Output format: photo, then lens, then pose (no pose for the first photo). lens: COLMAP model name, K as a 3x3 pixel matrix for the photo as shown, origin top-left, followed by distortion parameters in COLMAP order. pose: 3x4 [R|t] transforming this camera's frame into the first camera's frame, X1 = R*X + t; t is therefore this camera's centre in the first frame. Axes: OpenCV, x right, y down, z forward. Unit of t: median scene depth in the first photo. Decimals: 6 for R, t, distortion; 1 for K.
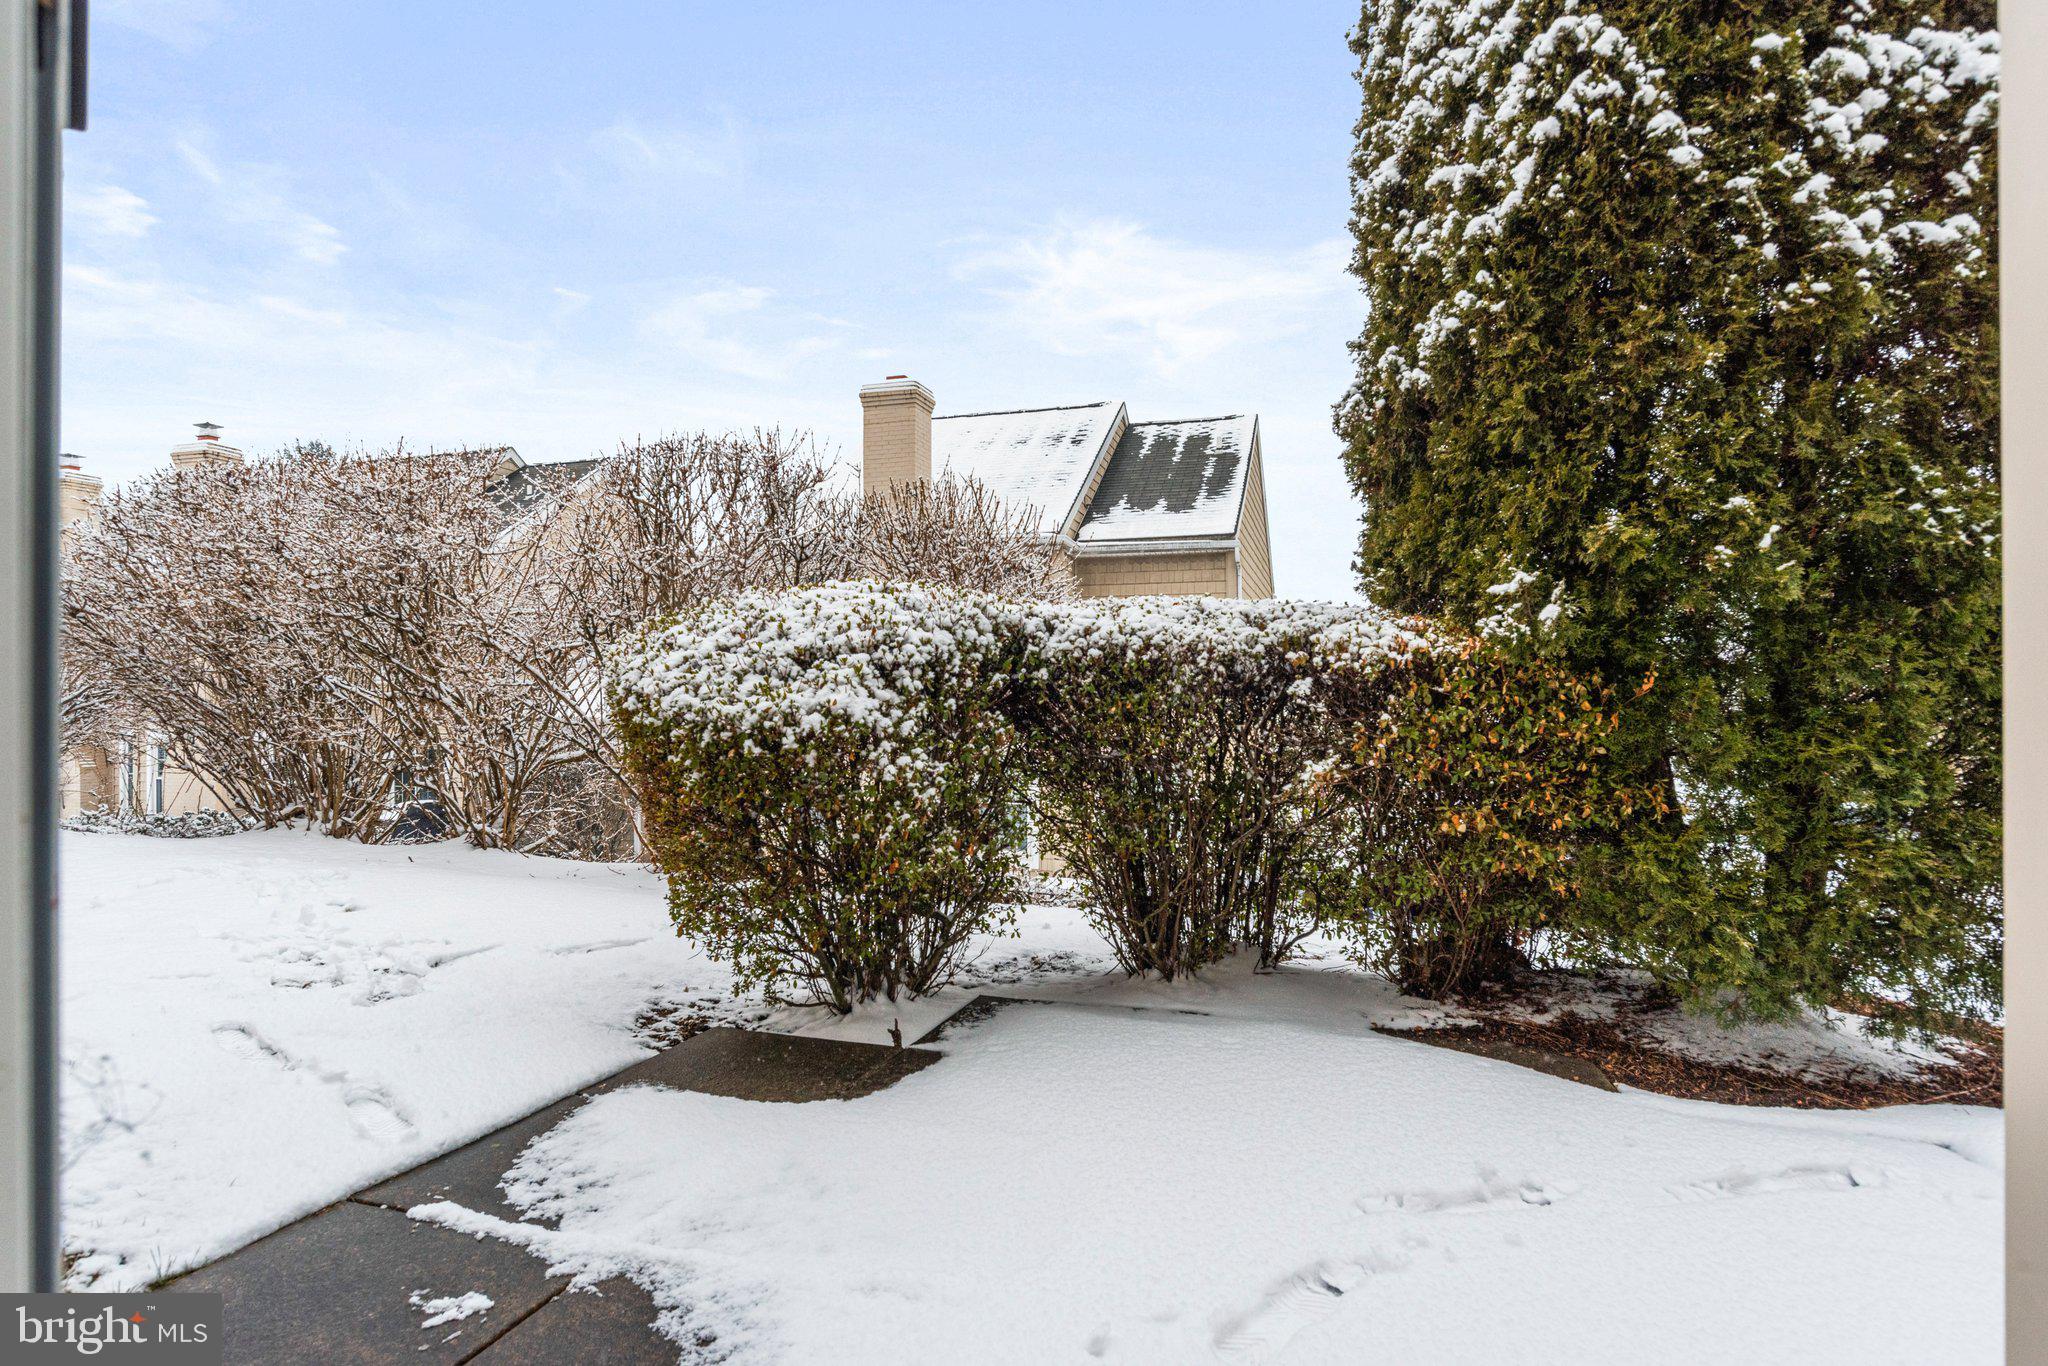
lens RADIAL K [[1051.4, 0, 978.6], [0, 1051.4, 671.4], [0, 0, 1]] dist [-0.051336, 0.021473]
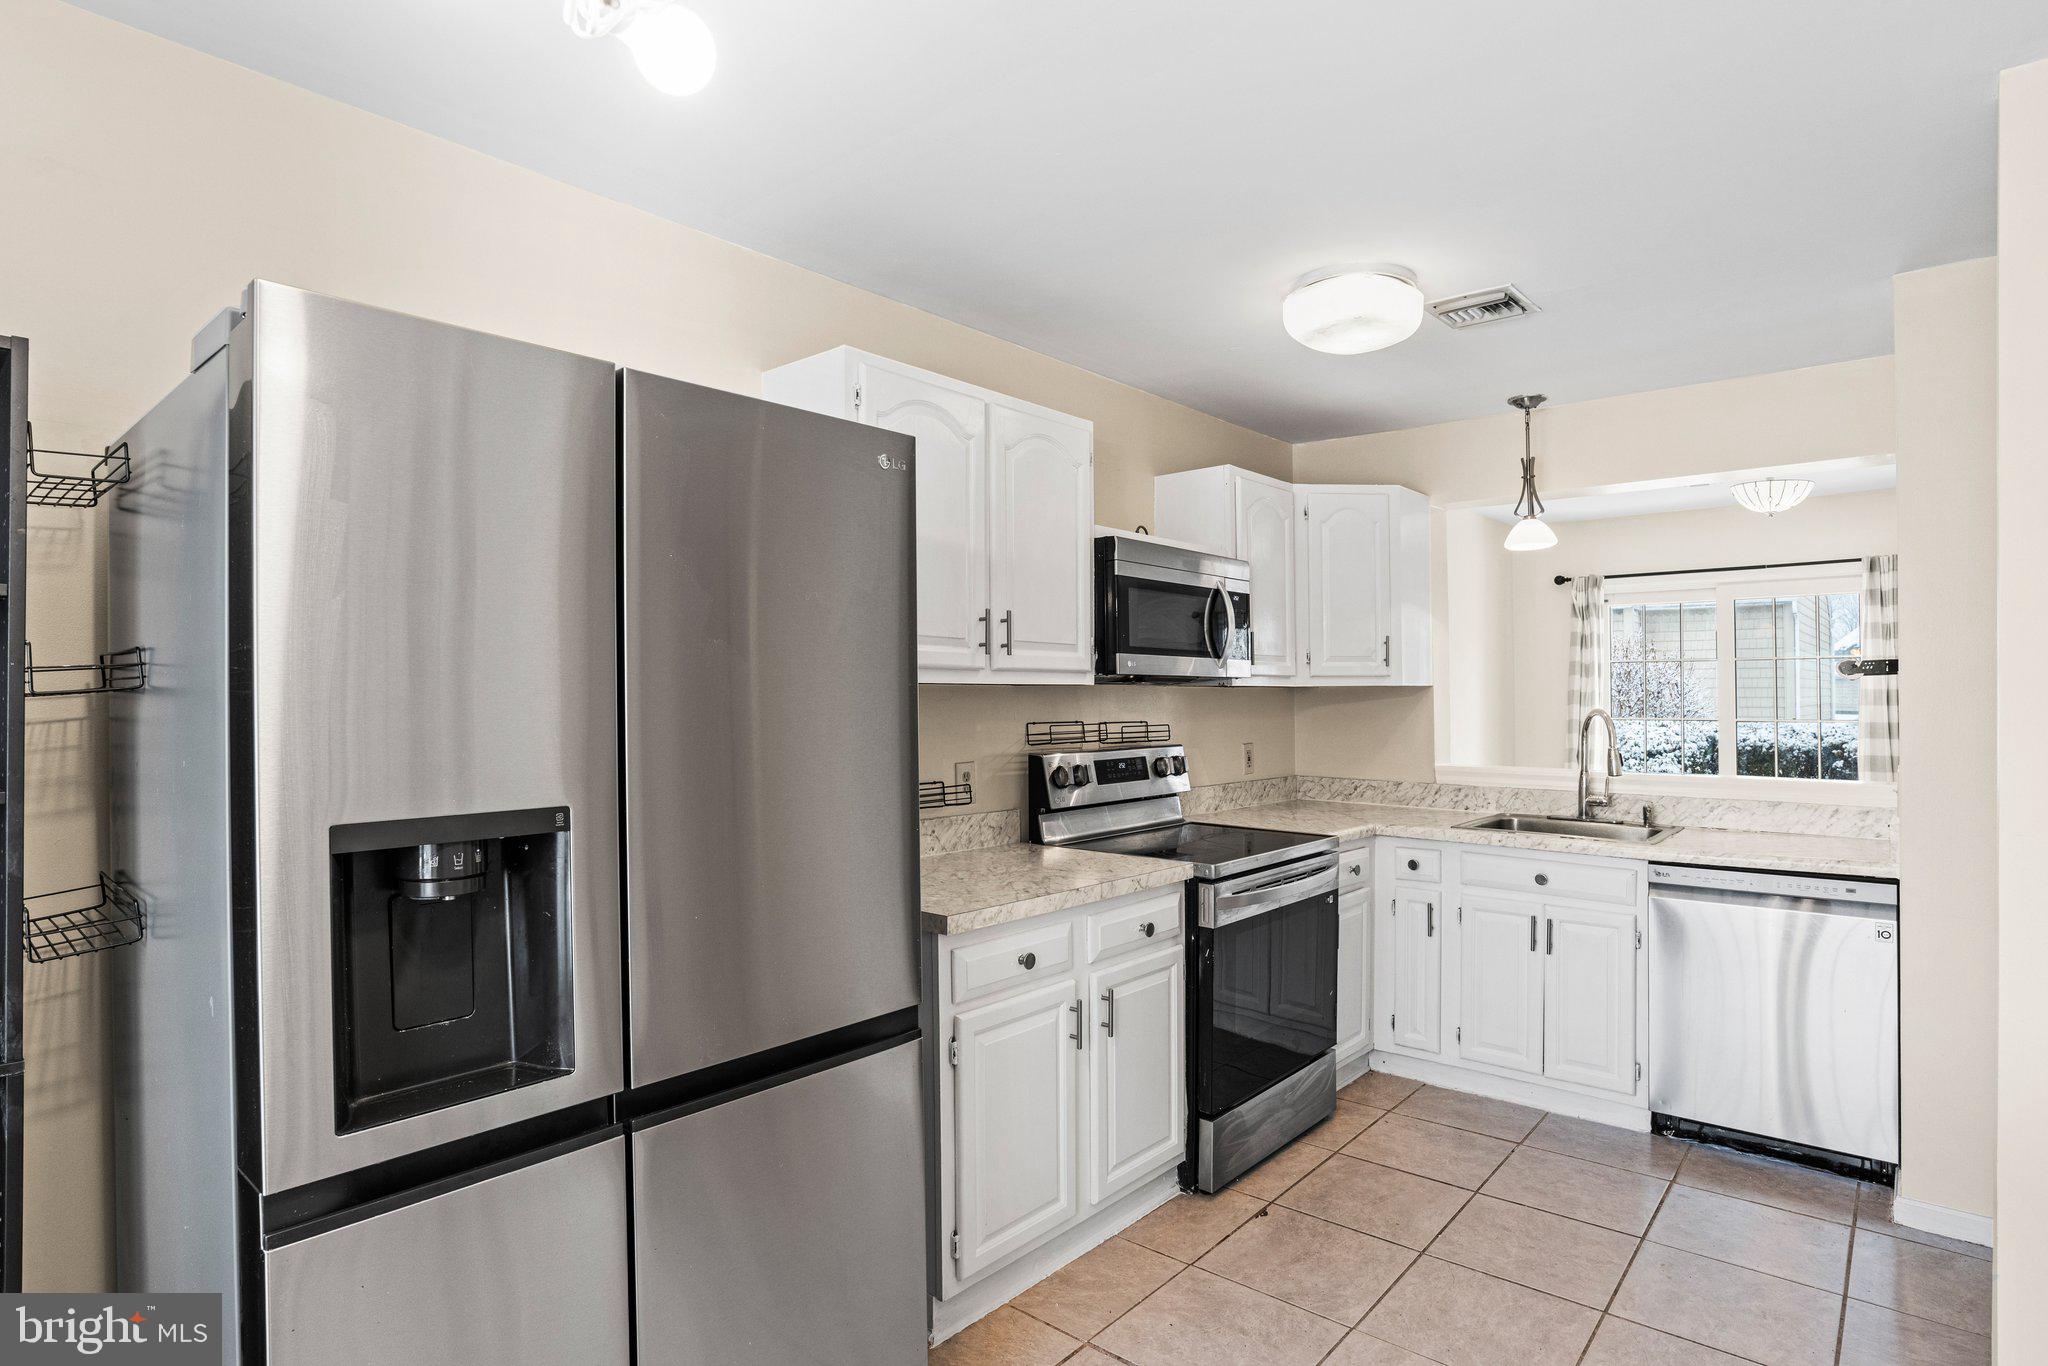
lens RADIAL K [[1051.4, 0, 1038.0], [0, 1051.4, 678.6], [0, 0, 1]] dist [-0.051336, 0.021473]
pose [[0.925096, -0.002934, -0.379722, -0.603725], [0.009343, 0.999843, 0.015037, -0.268268], [0.379619, -0.017459, 0.924978, -2.259101]]
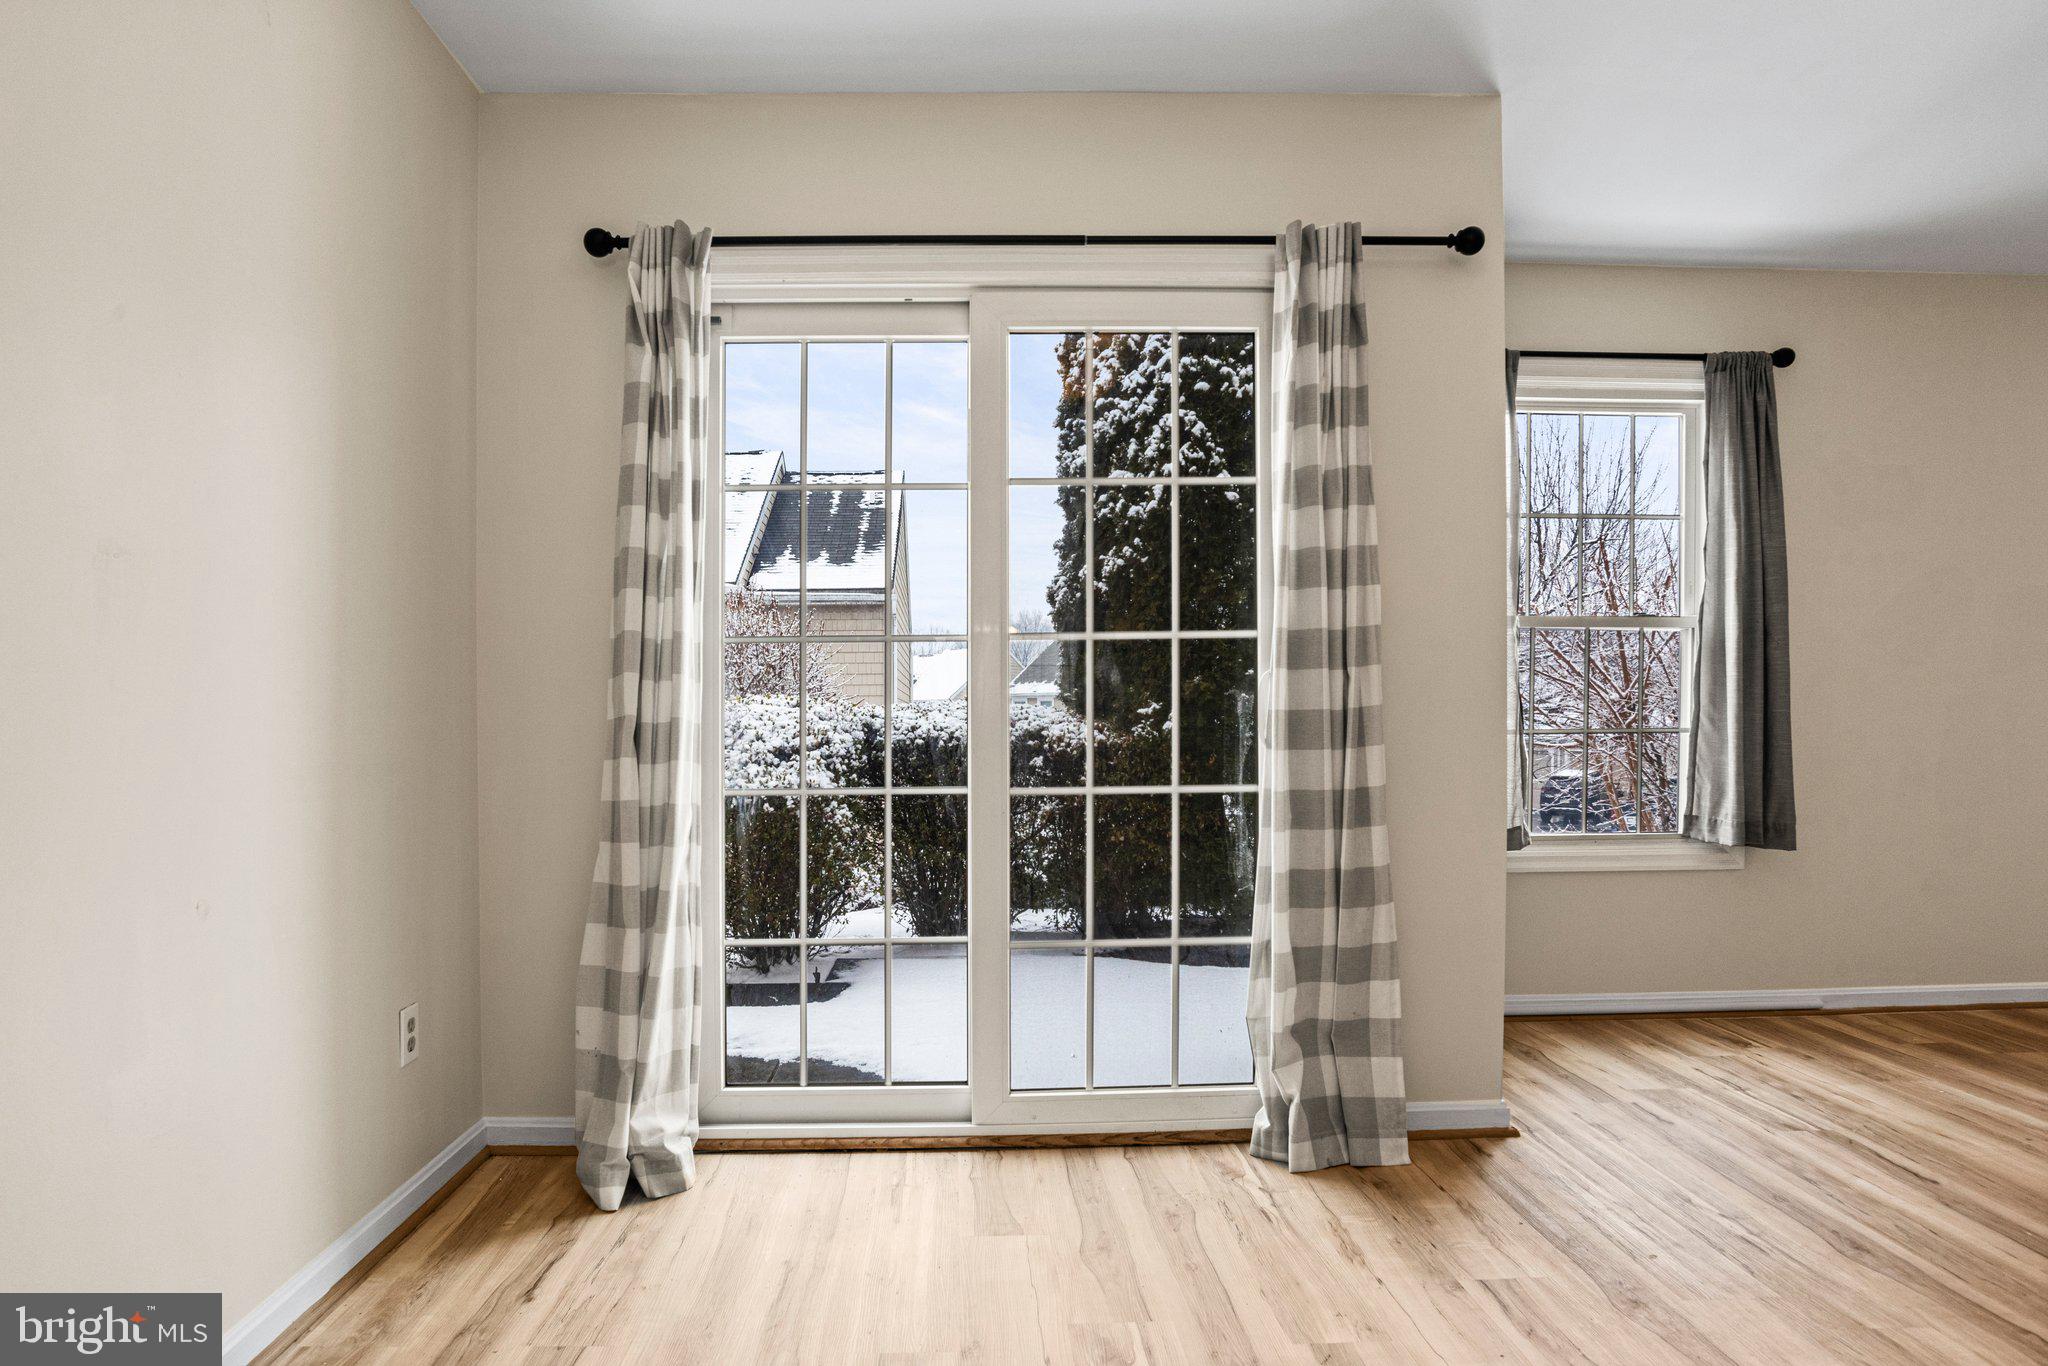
lens RADIAL K [[1103.5, 0, 984.6], [0, 1103.5, 722.7], [0, 0, 1]] dist [-0.053788, 0.007780]
pose [[0.934944, -0.003320, 0.354781, -0.437282], [-0.005033, 0.999731, 0.022620, -0.093136], [-0.354761, -0.022934, 0.934676, -0.704063]]
